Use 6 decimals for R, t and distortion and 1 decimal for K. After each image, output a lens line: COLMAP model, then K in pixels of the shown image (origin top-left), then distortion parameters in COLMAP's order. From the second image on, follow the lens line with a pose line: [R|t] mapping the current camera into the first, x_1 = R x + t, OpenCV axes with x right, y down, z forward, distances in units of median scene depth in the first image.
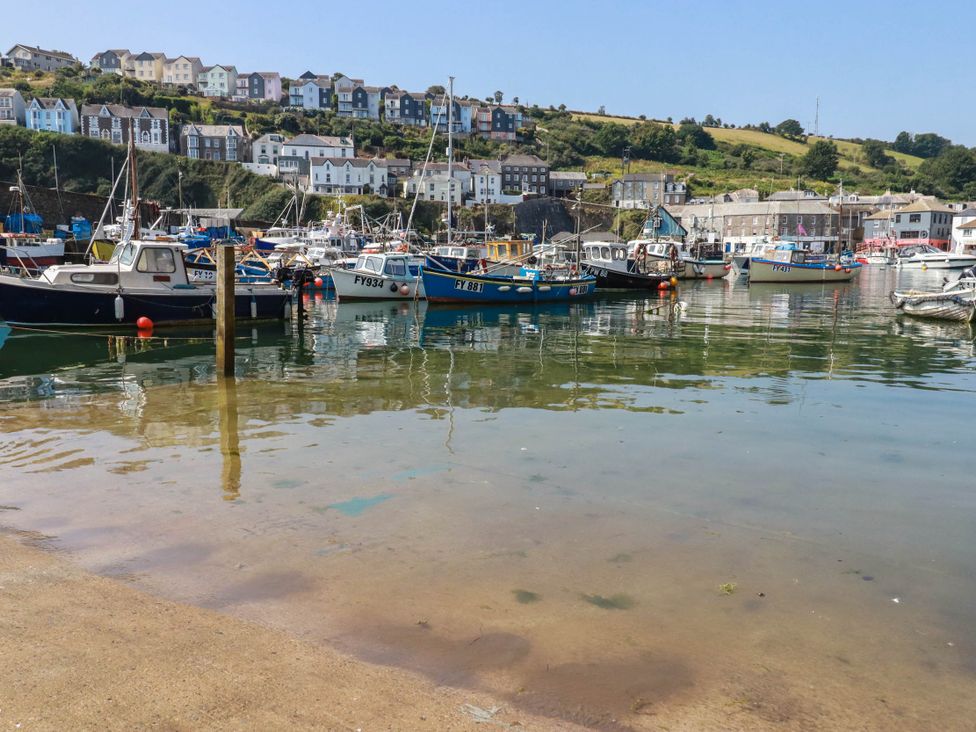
lens RADIAL K [[851.6, 0, 488.0], [0, 851.6, 366.0], [0, 0, 1]] dist [0.017715, -0.014695]
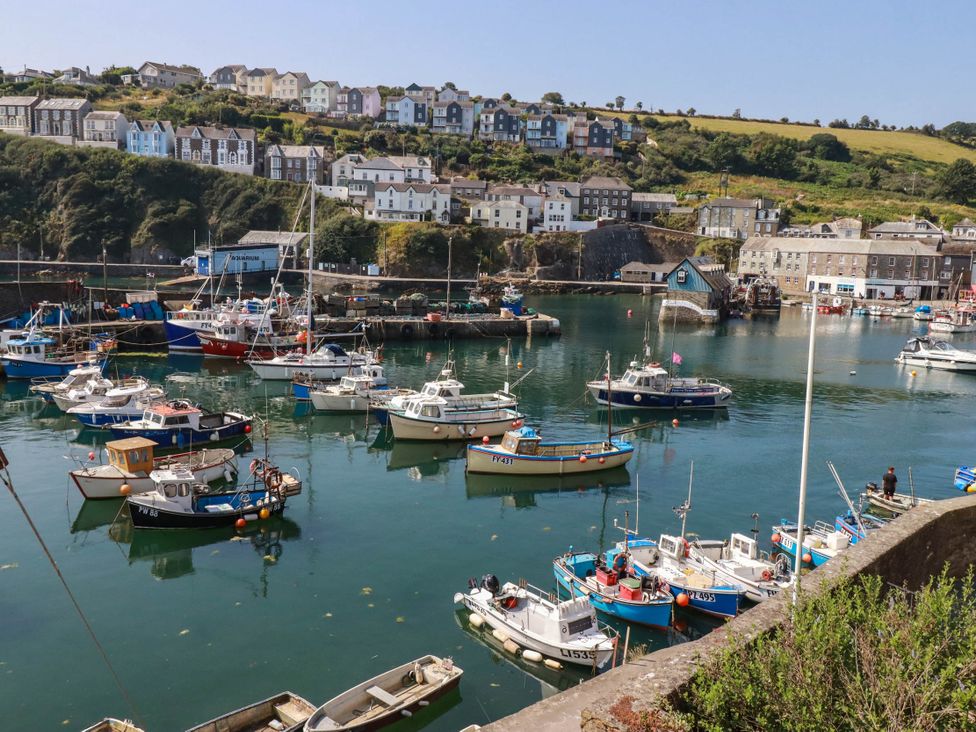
lens RADIAL K [[851.6, 0, 488.0], [0, 851.6, 366.0], [0, 0, 1]] dist [0.017715, -0.014695]
pose [[0.980861, 0.056667, -0.186283, 0.102457], [-0.053659, 0.998335, 0.021155, -0.048405], [0.187171, -0.010755, 0.982268, 0.030612]]
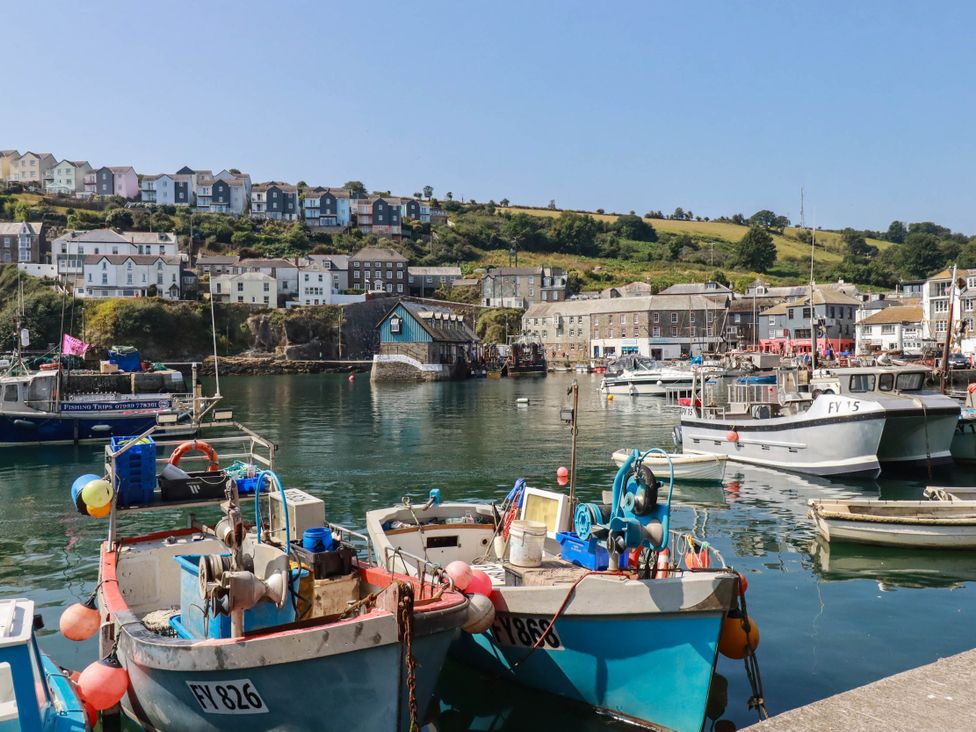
lens RADIAL K [[851.6, 0, 488.0], [0, 851.6, 366.0], [0, 0, 1]] dist [0.017715, -0.014695]
pose [[0.998942, -0.016869, -0.042777, 0.187183], [0.011757, 0.993055, -0.117062, -0.027657], [0.044455, 0.116436, 0.992203, 0.164702]]
